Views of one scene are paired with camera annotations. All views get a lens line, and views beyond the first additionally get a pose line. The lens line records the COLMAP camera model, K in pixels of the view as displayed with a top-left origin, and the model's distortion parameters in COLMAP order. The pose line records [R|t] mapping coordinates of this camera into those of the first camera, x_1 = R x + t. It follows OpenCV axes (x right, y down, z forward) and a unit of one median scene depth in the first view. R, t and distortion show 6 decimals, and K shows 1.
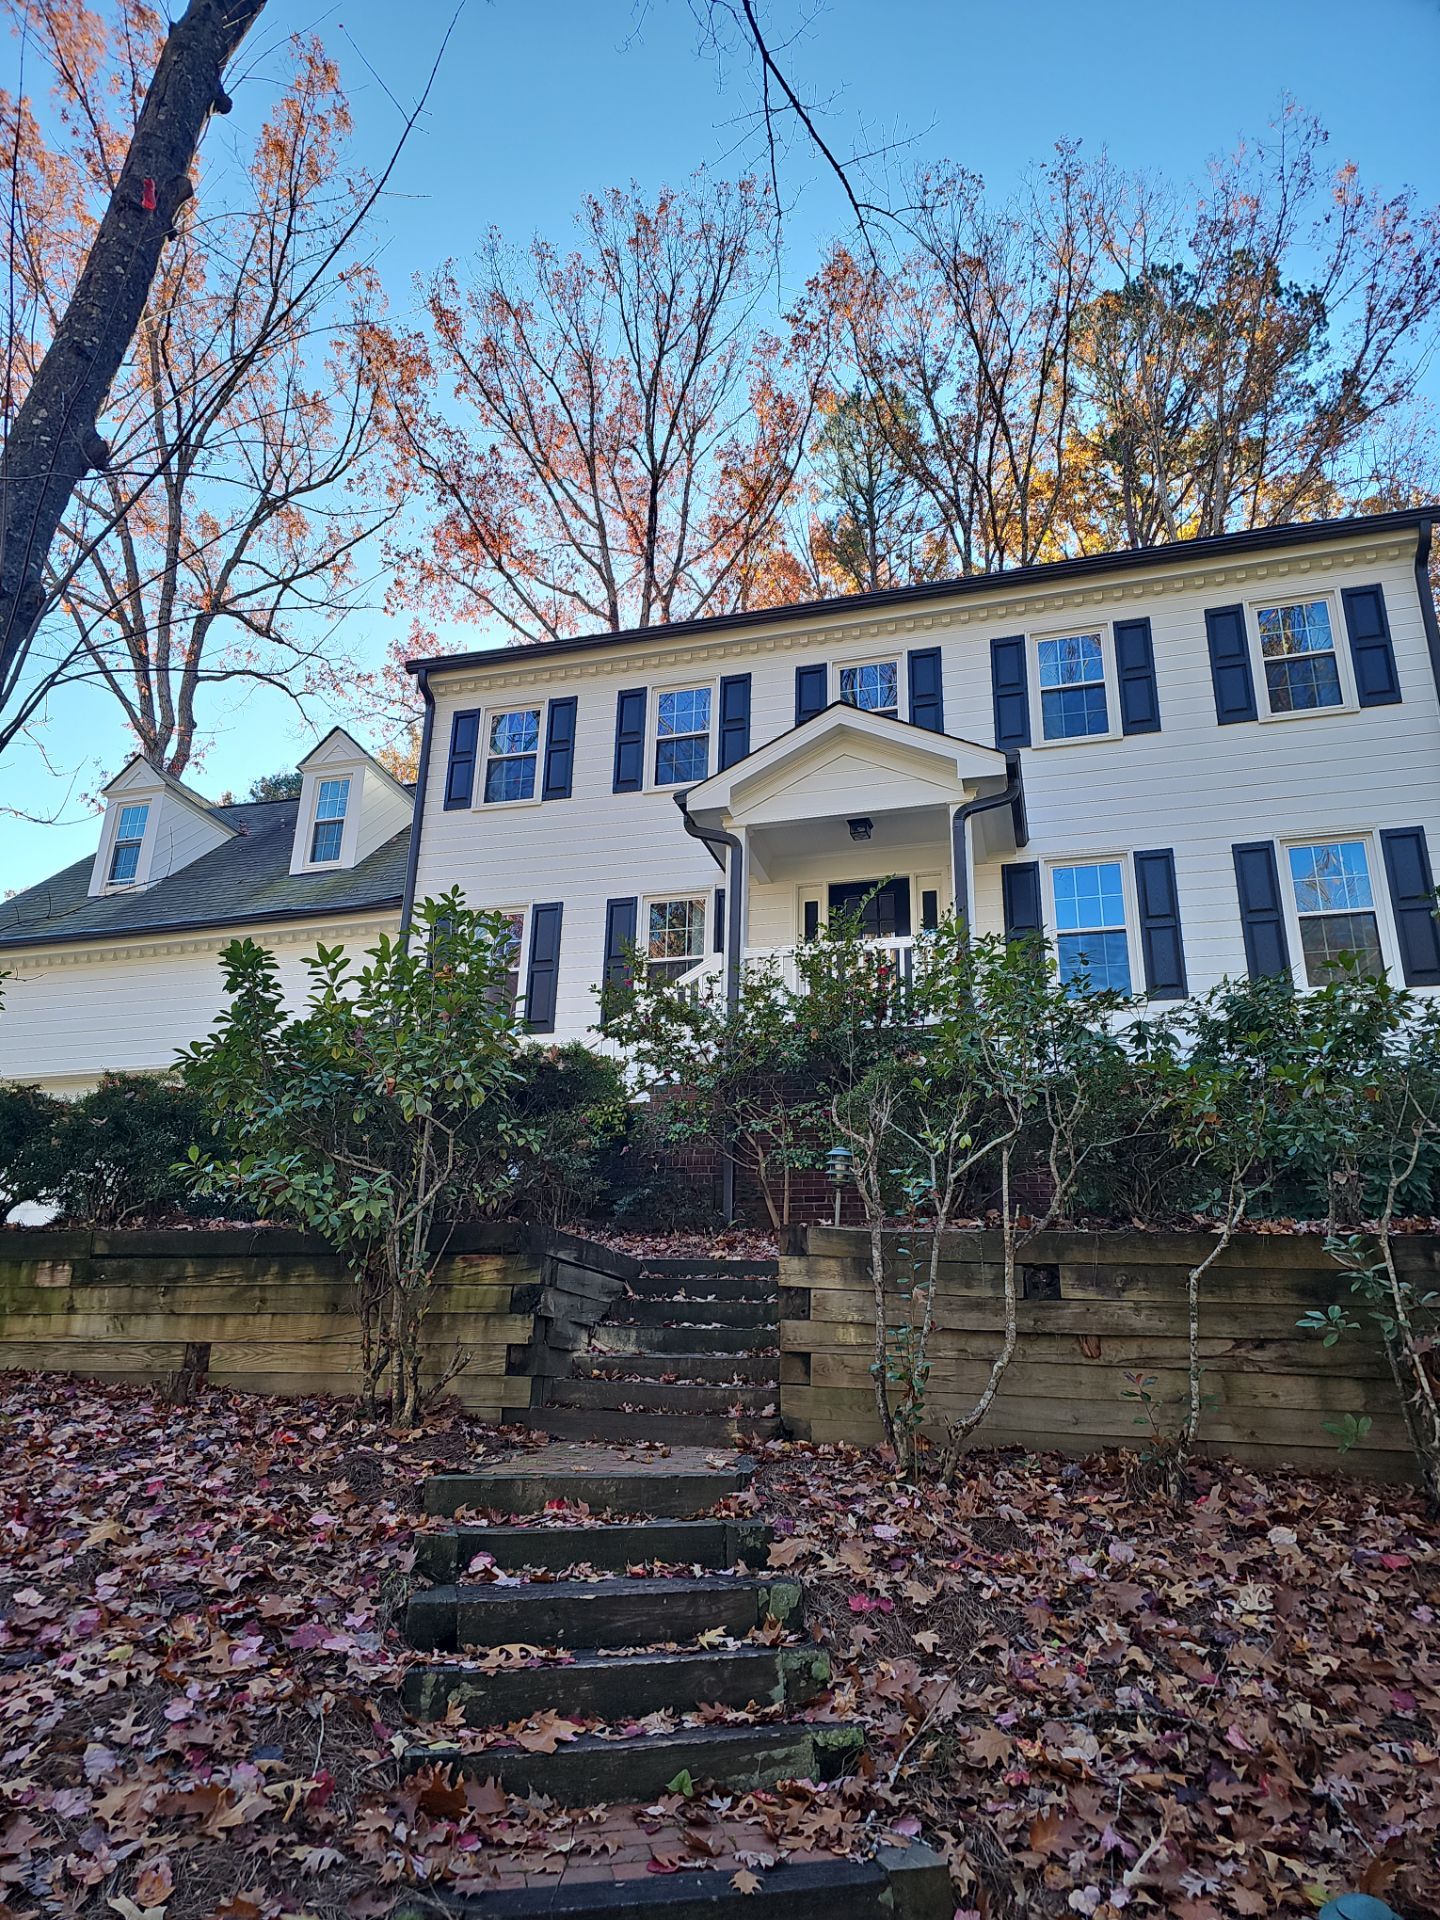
lens RADIAL K [[1232.8, 0, 720.0], [0, 1232.8, 960.0], [0, 0, 1]] dist [0.034973, -0.001971]
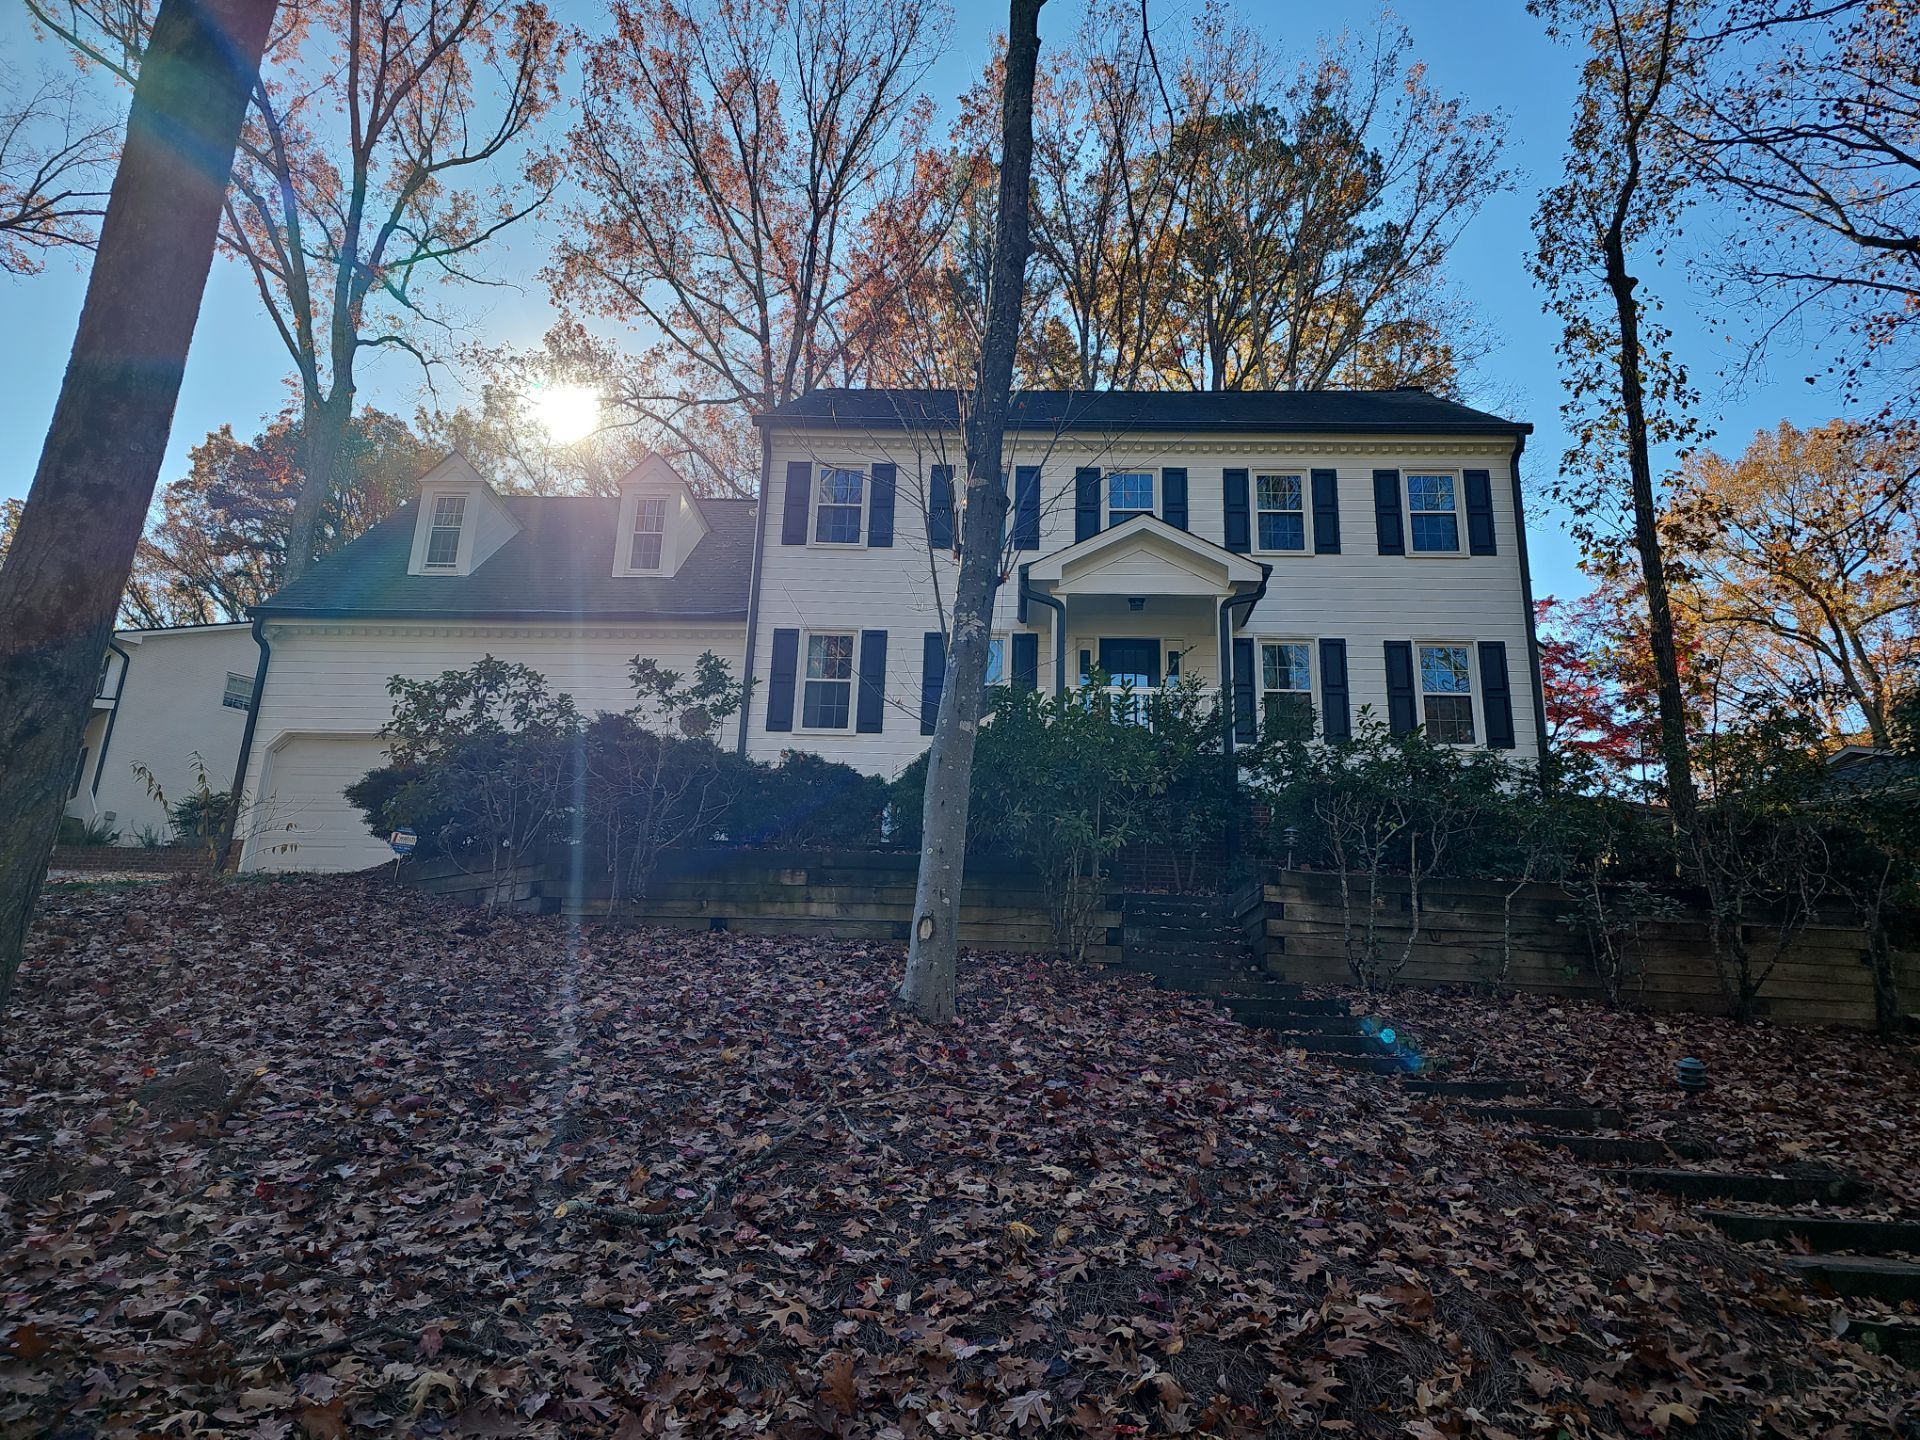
lens RADIAL K [[1232.8, 0, 960.0], [0, 1232.8, 720.0], [0, 0, 1]] dist [0.034973, -0.001971]
pose [[0.971441, 0.078170, 0.224037, -0.353820], [-0.089653, 0.995107, 0.041536, -0.015000], [-0.219693, -0.060435, 0.973695, -0.280936]]
